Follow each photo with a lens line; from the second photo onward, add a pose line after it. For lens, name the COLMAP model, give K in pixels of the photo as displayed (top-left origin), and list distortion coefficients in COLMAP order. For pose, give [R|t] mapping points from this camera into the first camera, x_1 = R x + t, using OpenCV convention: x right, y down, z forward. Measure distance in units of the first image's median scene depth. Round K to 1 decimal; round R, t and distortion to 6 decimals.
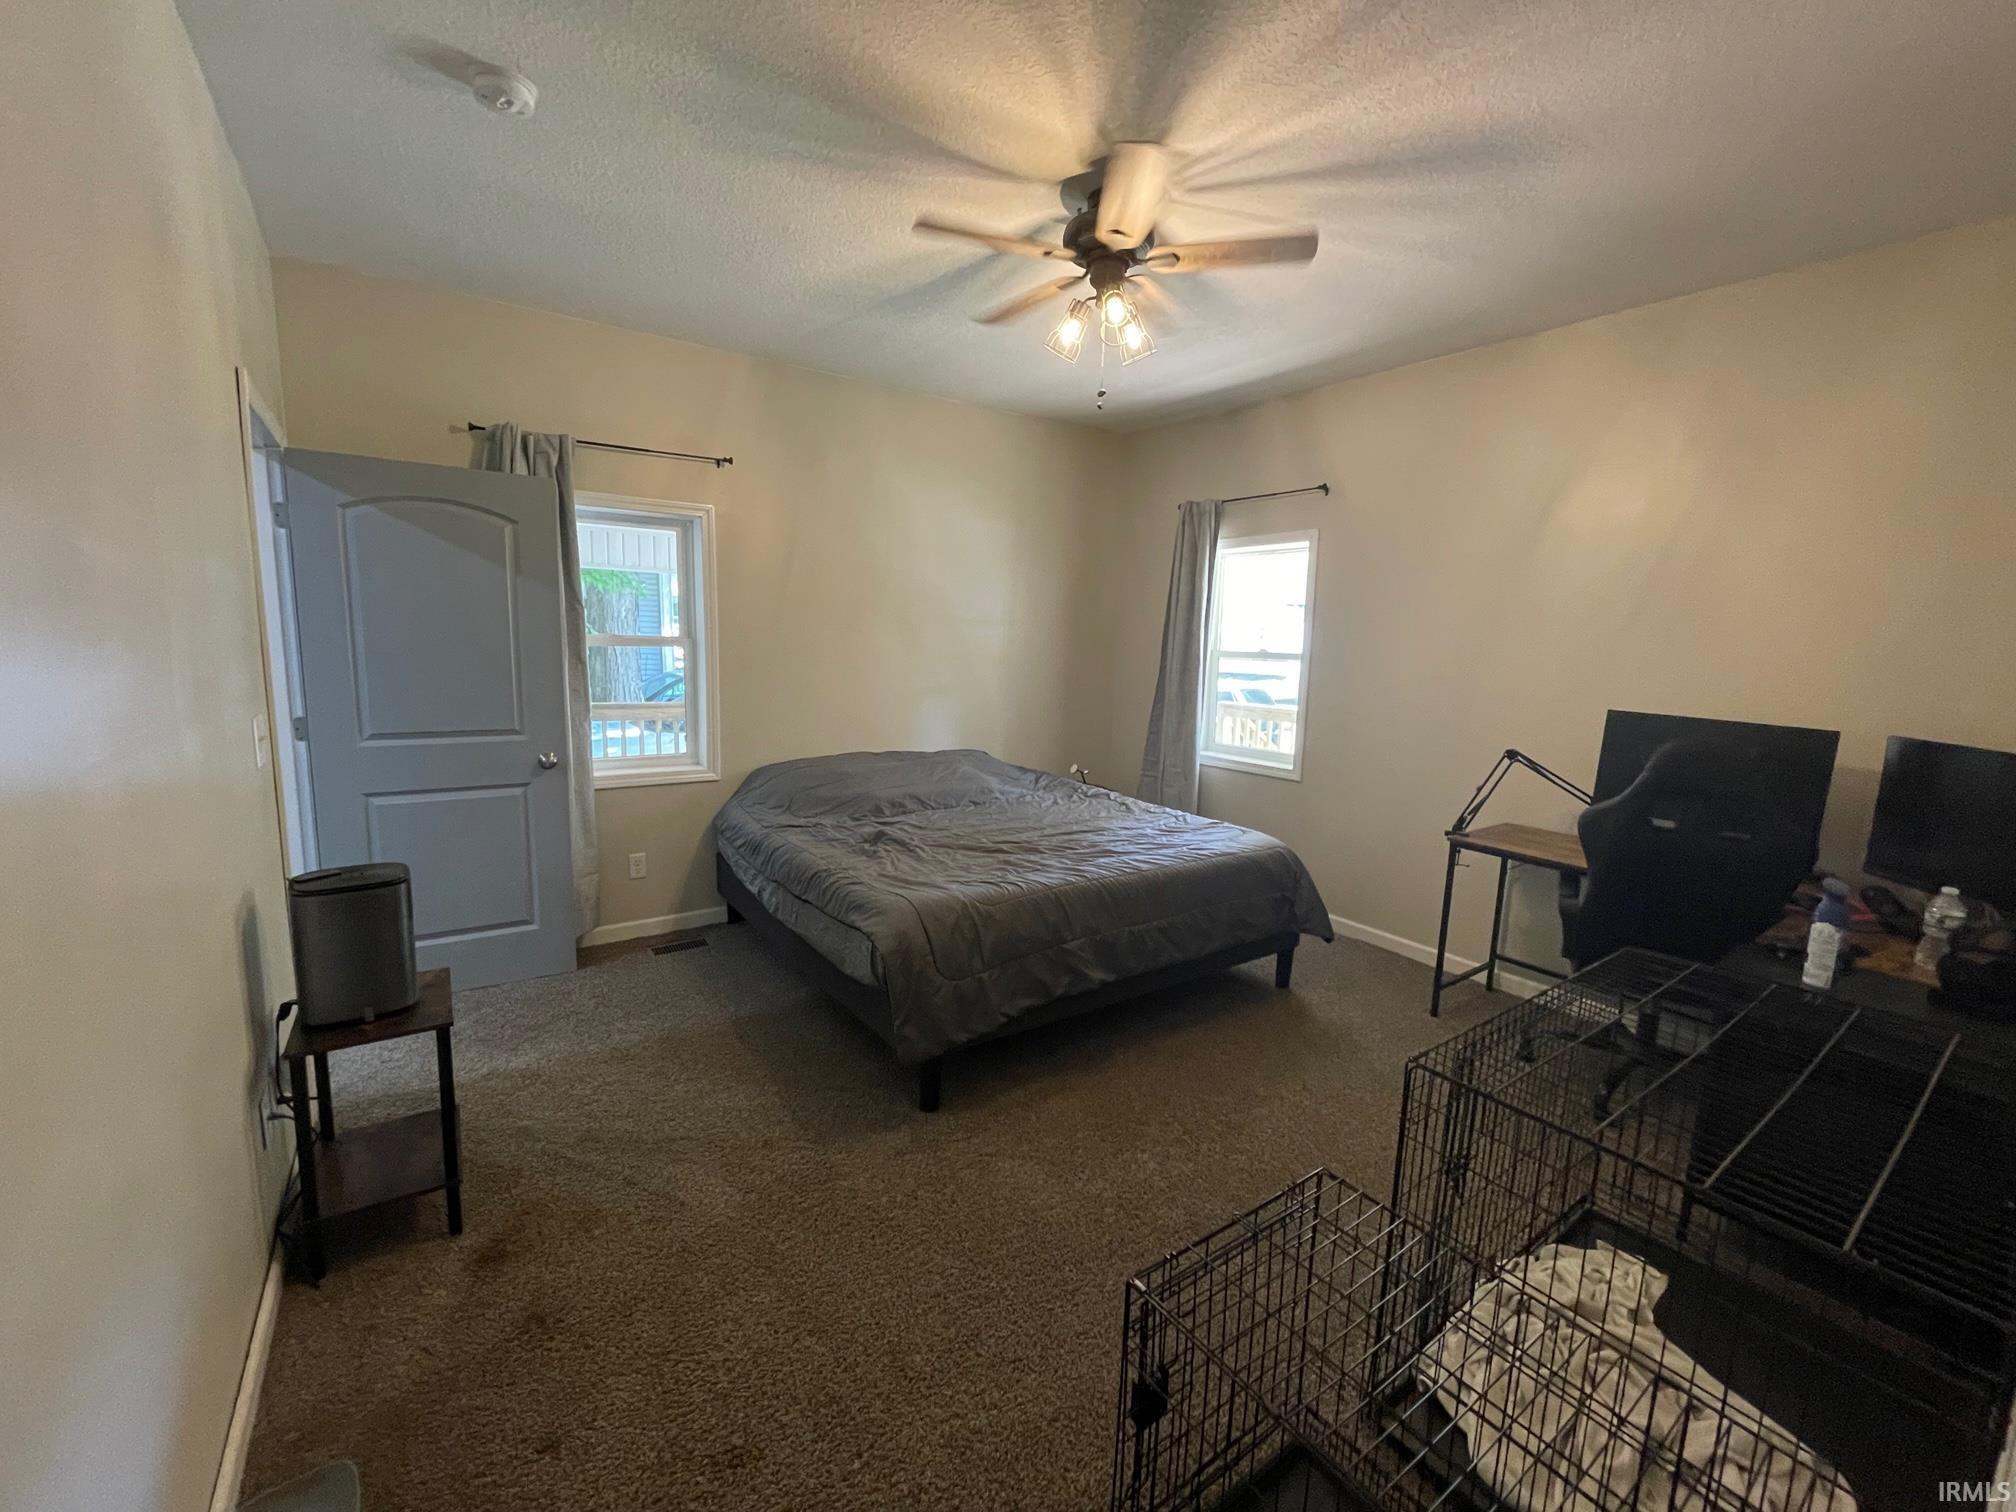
lens RADIAL K [[810.4, 0, 1000.6], [0, 810.4, 756.9], [0, 0, 1]] dist [-0.004165, 0.000557]
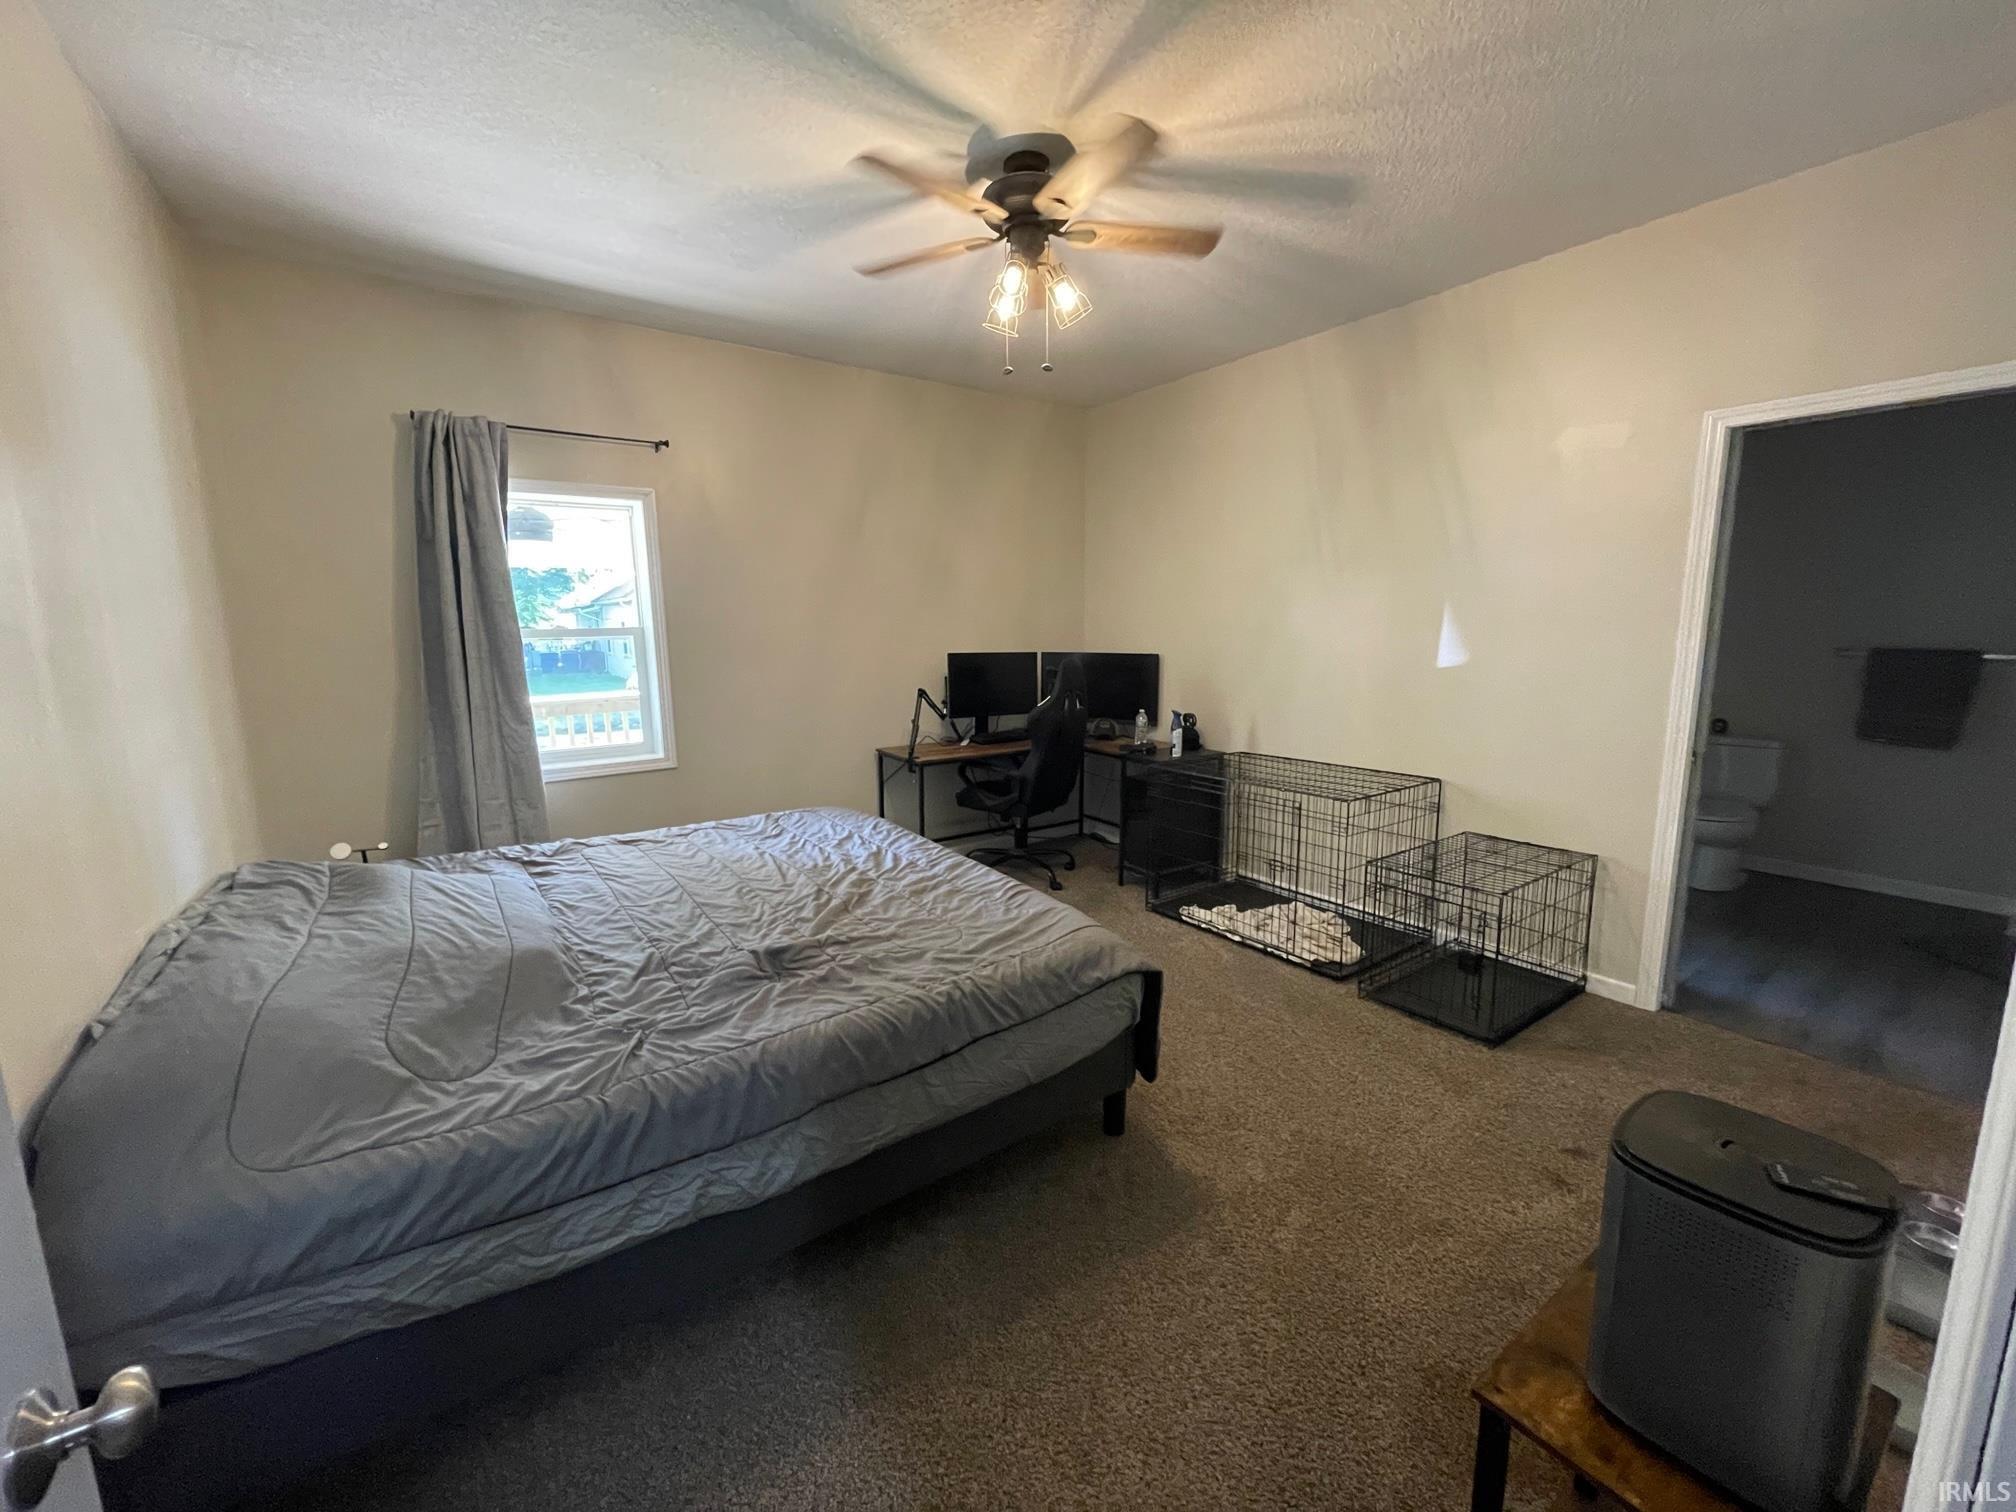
lens RADIAL K [[810.4, 0, 1000.1], [0, 810.4, 757.5], [0, 0, 1]] dist [-0.004165, 0.000557]
pose [[0.001775, -0.191201, 0.981549, -0.735805], [0.153457, 0.969977, 0.188669, -0.136356], [-0.988154, 0.150291, 0.031062, 0.841145]]
